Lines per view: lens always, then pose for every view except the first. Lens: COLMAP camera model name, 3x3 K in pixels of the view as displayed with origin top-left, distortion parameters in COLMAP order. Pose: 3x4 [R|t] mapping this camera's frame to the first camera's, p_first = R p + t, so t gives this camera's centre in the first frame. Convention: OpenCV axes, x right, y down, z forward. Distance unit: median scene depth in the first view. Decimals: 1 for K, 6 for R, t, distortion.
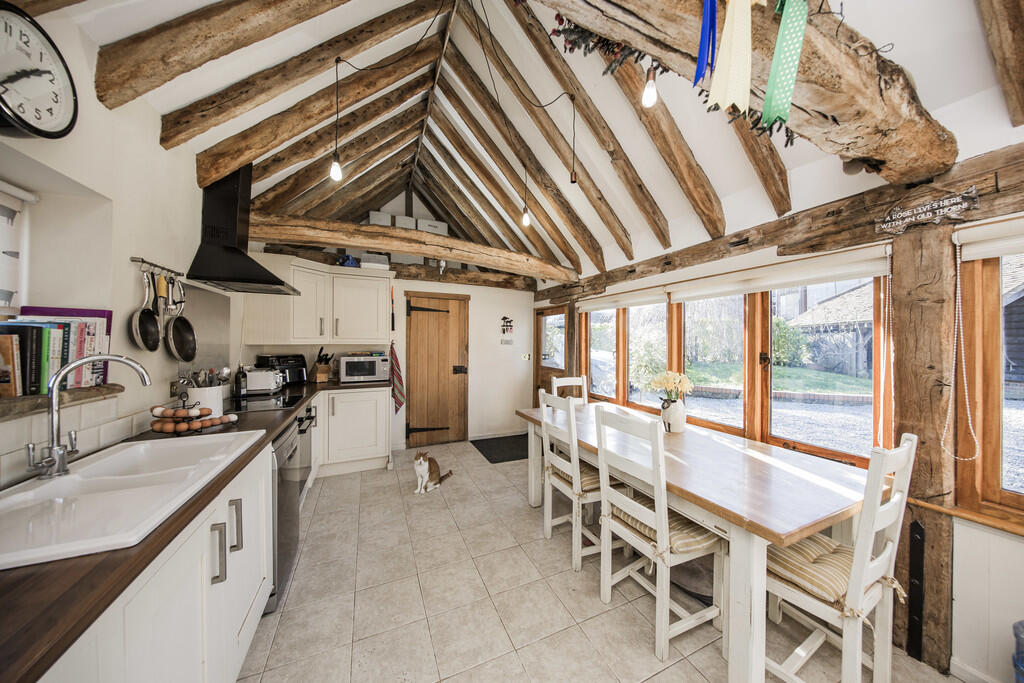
lens RADIAL K [[321.6, 0, 511.9], [0, 321.6, 339.5], [0, 0, 1]] dist [-0.004320, -0.001354]
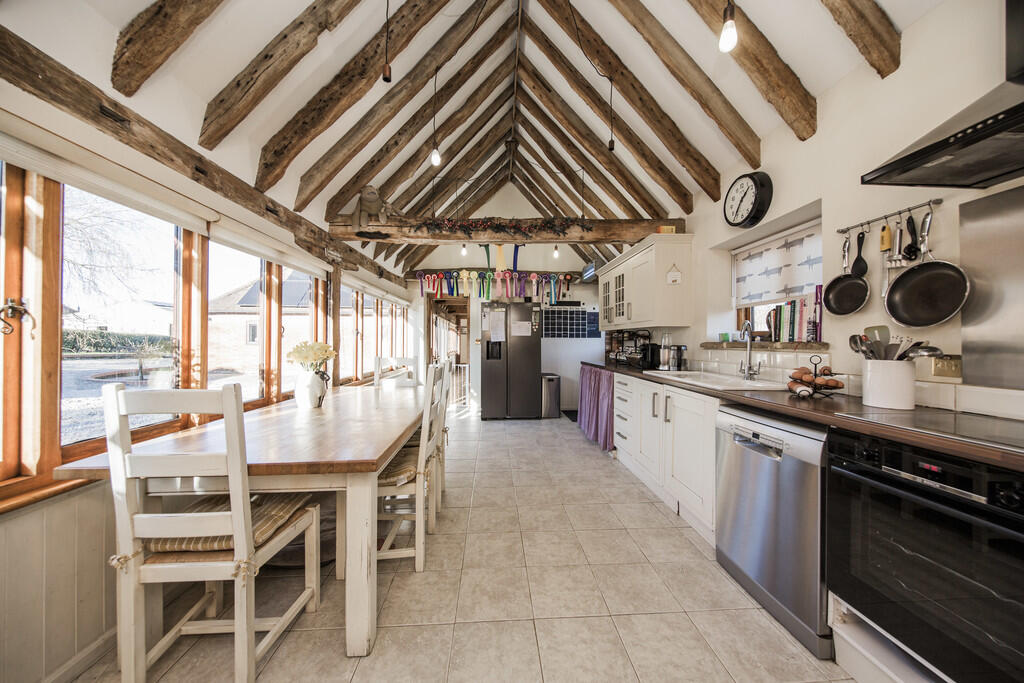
lens RADIAL K [[337.6, 0, 511.9], [0, 337.6, 344.6], [0, 0, 1]] dist [-0.011142, -0.000566]
pose [[-0.938827, -0.013159, 0.344138, -0.389728], [-0.012404, 0.999913, 0.004395, 0.110048], [-0.344166, -0.000142, -0.938909, 1.872502]]
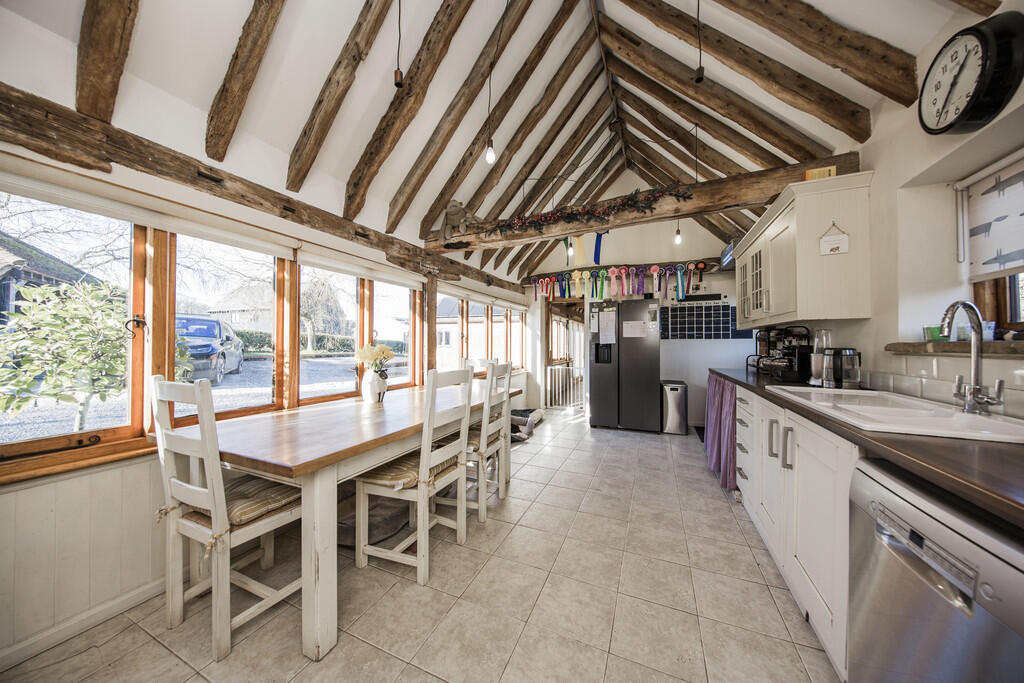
lens RADIAL K [[321.6, 0, 515.0], [0, 321.6, 343.3], [0, 0, 1]] dist [-0.004320, -0.001354]
pose [[-0.680454, -0.003762, 0.732781, -0.606579], [-0.009634, 0.999946, -0.003813, 0.110240], [-0.732727, -0.009654, -0.680454, 1.514076]]
